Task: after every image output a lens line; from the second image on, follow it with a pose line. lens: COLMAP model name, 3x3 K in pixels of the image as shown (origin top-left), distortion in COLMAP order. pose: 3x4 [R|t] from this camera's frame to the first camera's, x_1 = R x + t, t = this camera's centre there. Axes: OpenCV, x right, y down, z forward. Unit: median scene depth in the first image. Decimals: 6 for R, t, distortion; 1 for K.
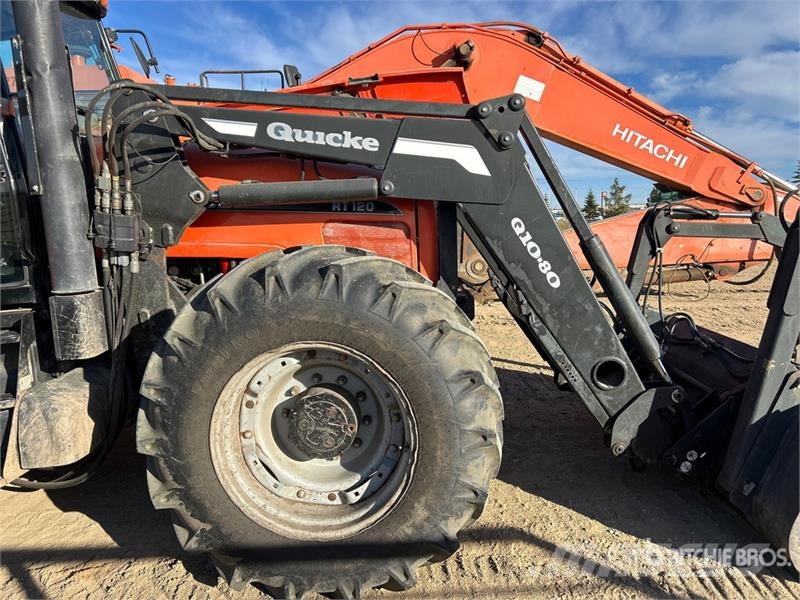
lens RADIAL K [[607.9, 0, 400.0], [0, 607.9, 300.0], [0, 0, 1]] dist [0.053070, -0.059127]
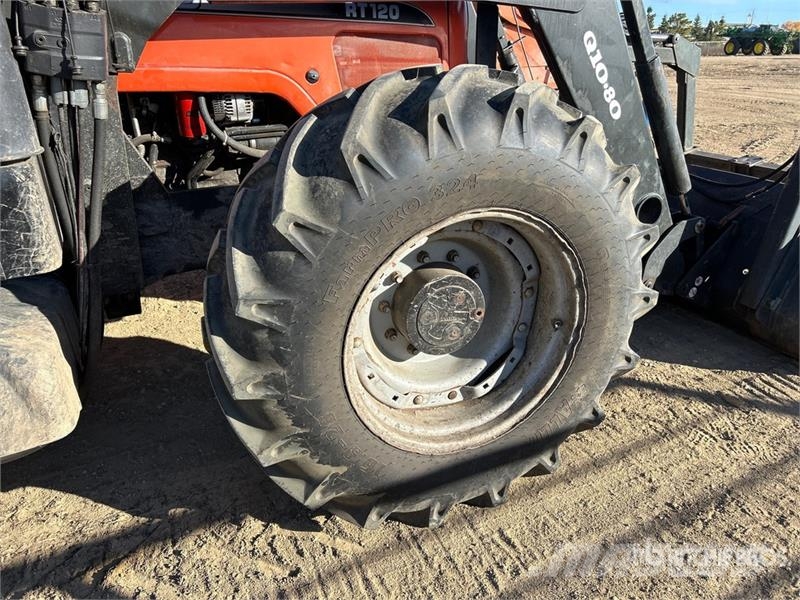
lens RADIAL K [[592.9, 0, 402.2], [0, 592.9, 310.7], [0, 0, 1]] dist [0.127578, -0.195438]
pose [[0.901900, -0.163811, 0.399678, -0.476403], [0.049555, 0.958429, 0.280996, -0.017952], [-0.429093, -0.233624, 0.872525, 0.351089]]
